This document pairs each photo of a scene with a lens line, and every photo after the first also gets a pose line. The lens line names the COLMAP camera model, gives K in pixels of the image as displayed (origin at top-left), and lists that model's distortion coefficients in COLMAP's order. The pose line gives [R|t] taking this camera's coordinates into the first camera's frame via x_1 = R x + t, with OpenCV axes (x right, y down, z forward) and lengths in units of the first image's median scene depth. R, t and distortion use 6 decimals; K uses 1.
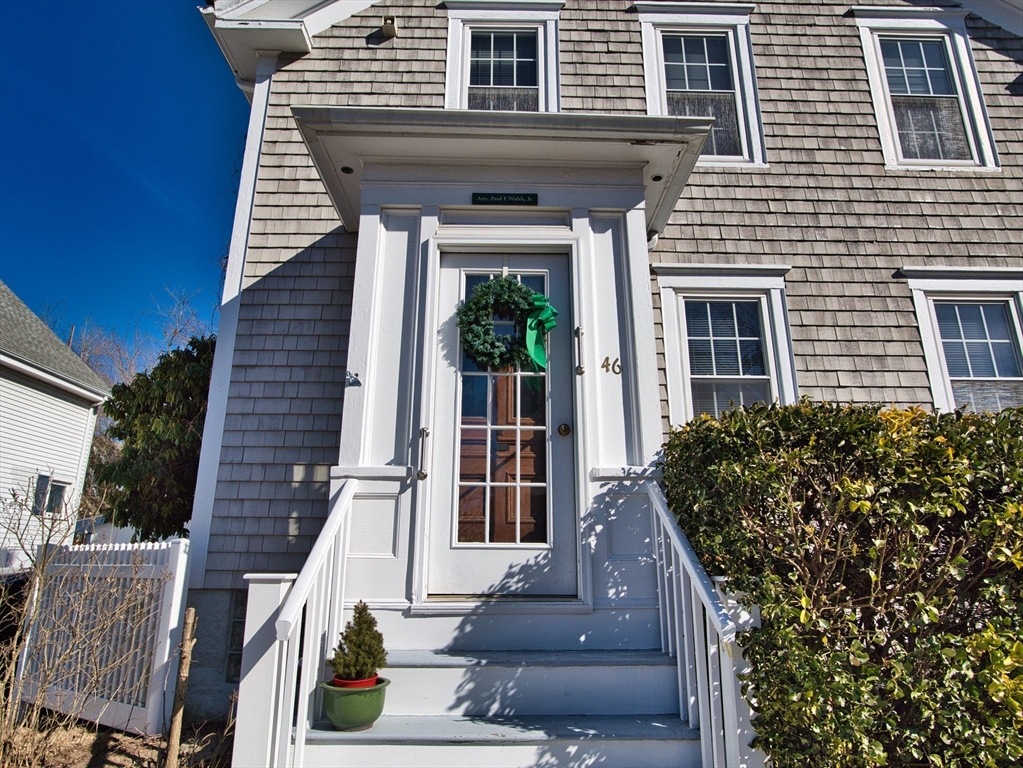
lens RADIAL K [[611.5, 0, 509.3], [0, 611.5, 387.1], [0, 0, 1]] dist [-0.039470, 0.019969]
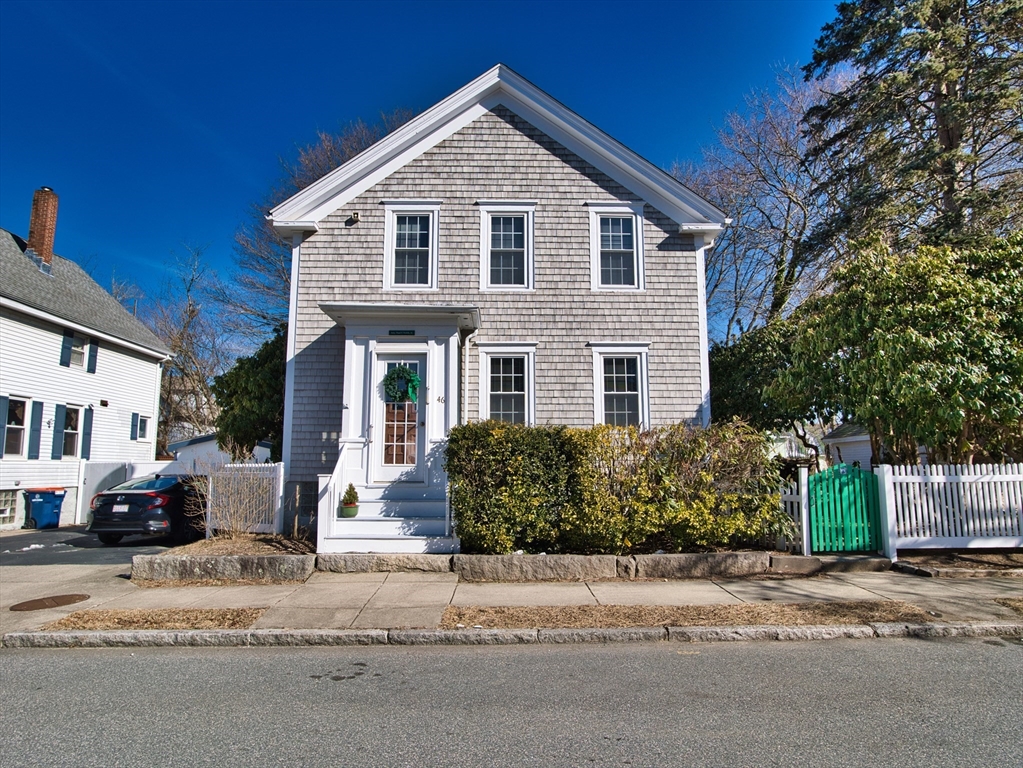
lens RADIAL K [[611.5, 0, 507.9], [0, 611.5, 378.9], [0, 0, 1]] dist [-0.039470, 0.019969]
pose [[0.999970, -0.003913, 0.006723, 0.331268], [0.002962, 0.990707, 0.135983, -0.366338], [-0.007192, -0.135959, 0.990688, -1.238244]]
